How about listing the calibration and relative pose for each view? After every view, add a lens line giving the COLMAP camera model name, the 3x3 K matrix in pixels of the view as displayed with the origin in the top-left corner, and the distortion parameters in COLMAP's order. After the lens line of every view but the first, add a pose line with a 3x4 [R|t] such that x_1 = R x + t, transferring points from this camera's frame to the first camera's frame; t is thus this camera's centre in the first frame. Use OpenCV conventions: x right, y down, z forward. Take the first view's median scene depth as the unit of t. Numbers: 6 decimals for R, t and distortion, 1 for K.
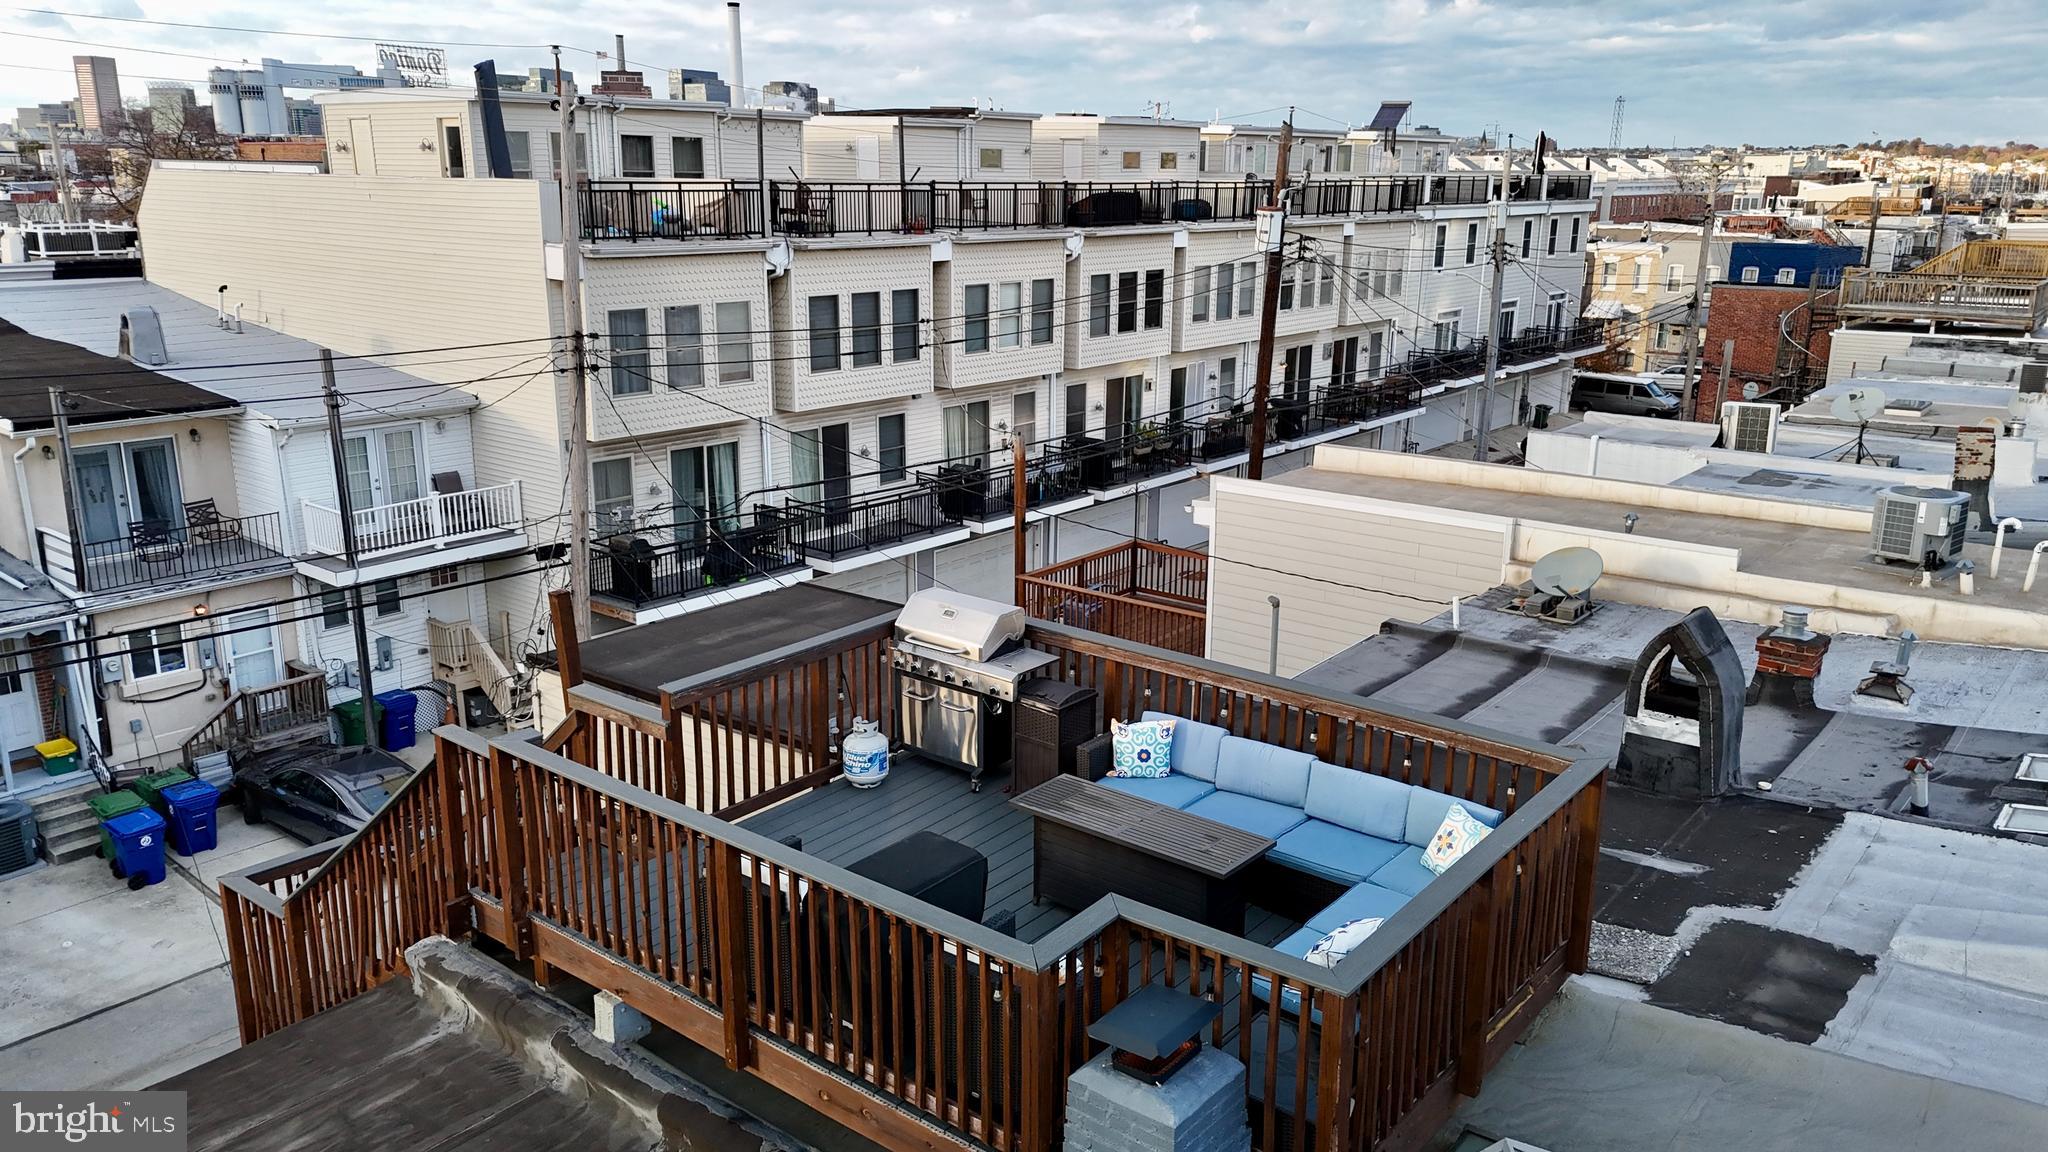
lens RADIAL K [[1457.3, 0, 1031.1], [0, 1457.3, 565.3], [0, 0, 1]] dist [0.064523, 0.000476]
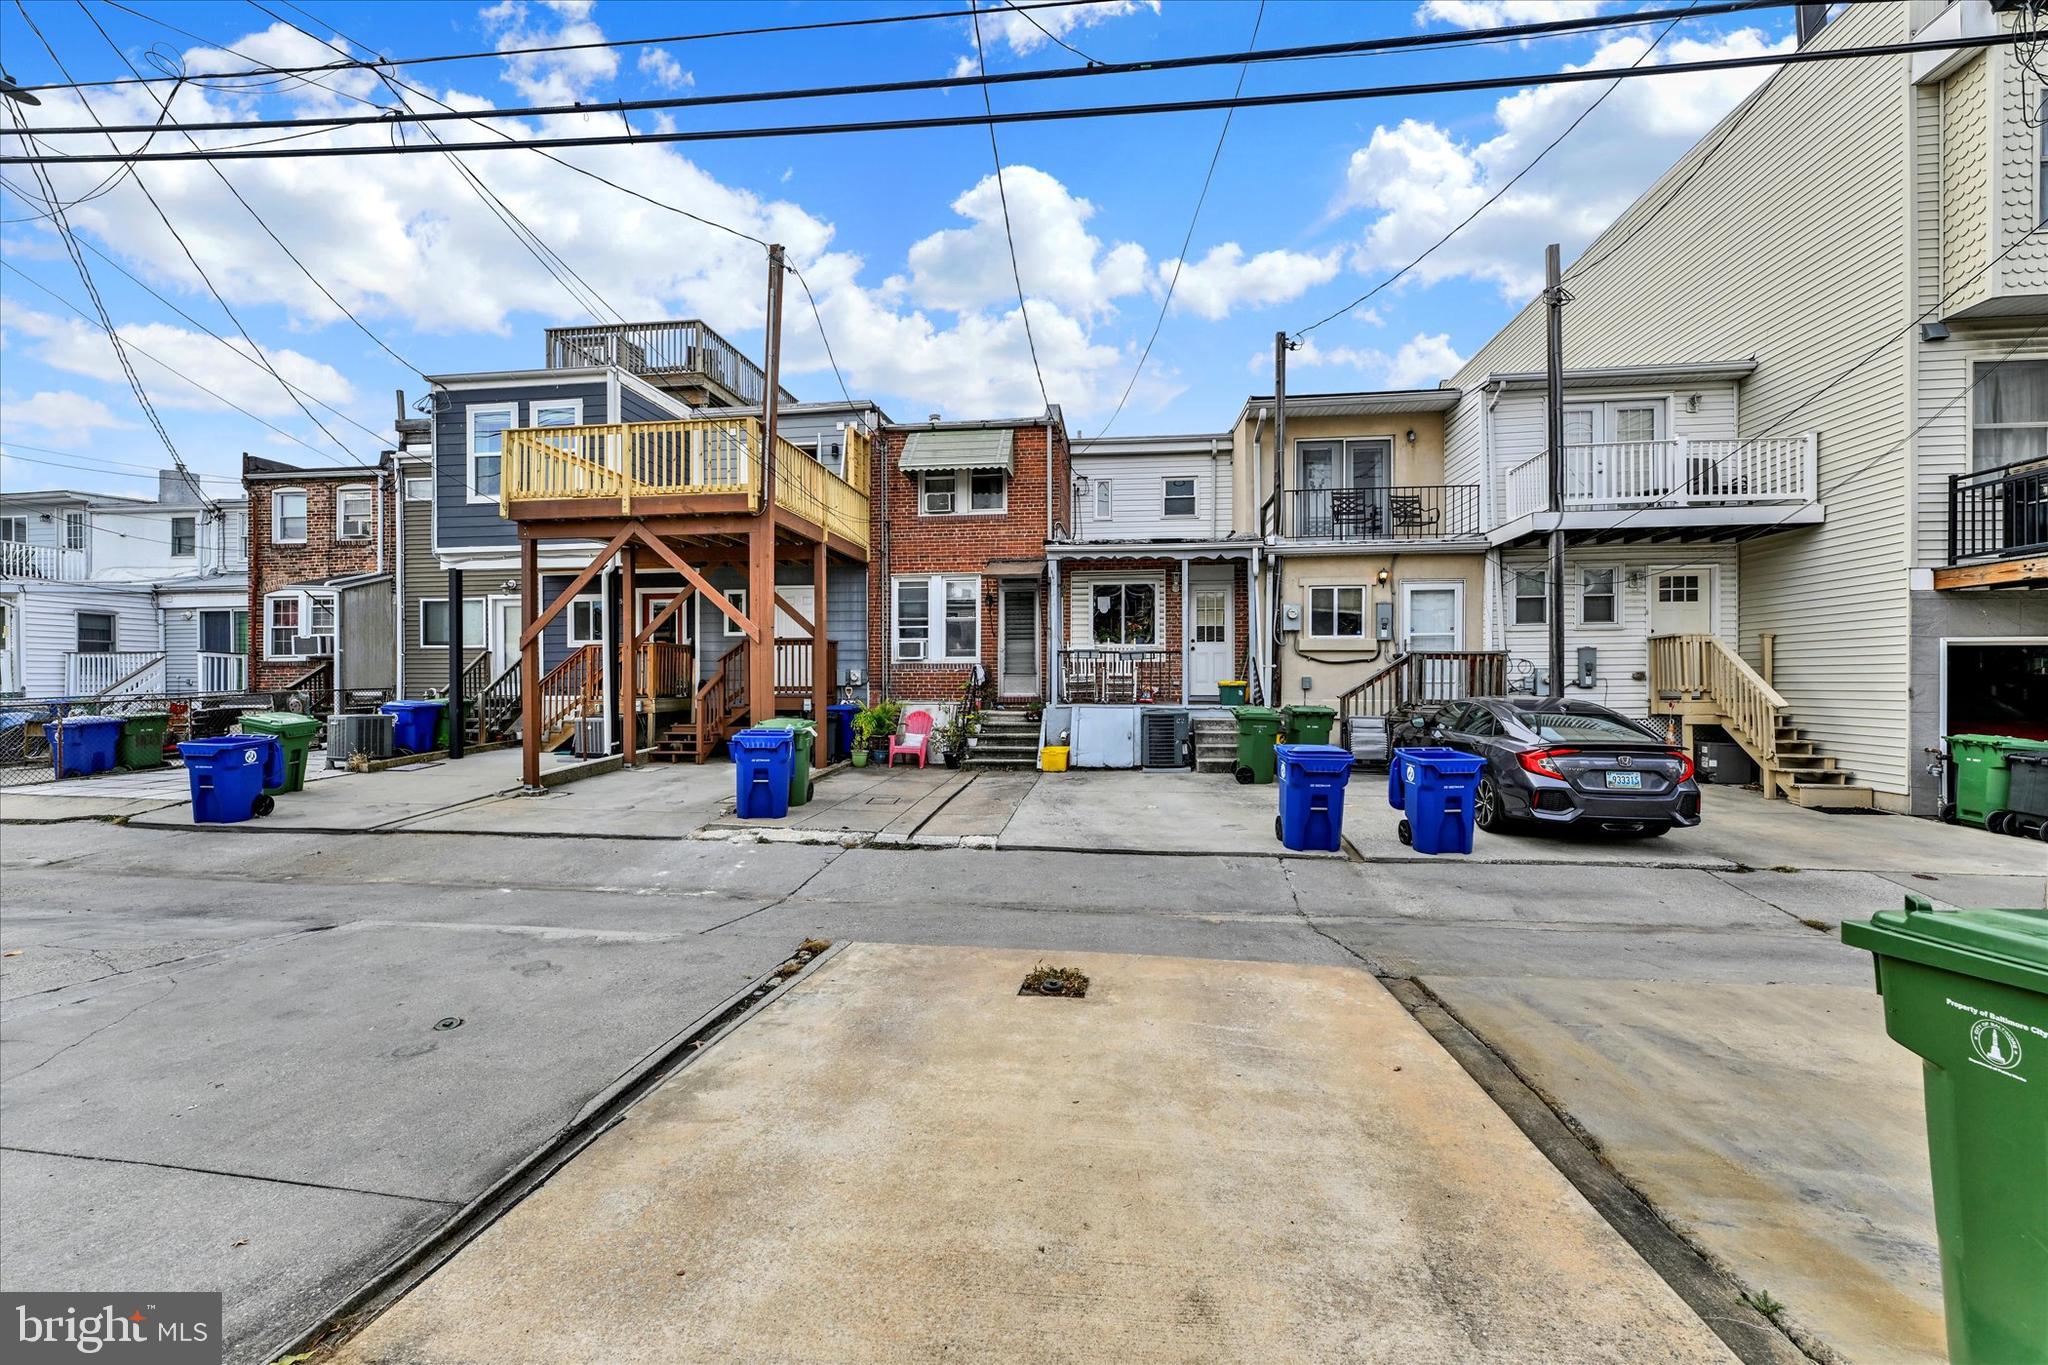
lens RADIAL K [[865.9, 0, 1020.0], [0, 865.9, 681.7], [0, 0, 1]] dist [0.002868, 0.000504]
pose [[0.530495, -0.007451, -0.847655, -0.204202], [-0.201927, 0.970066, -0.134901, 0.201806], [0.823286, 0.242728, 0.513110, 0.513448]]
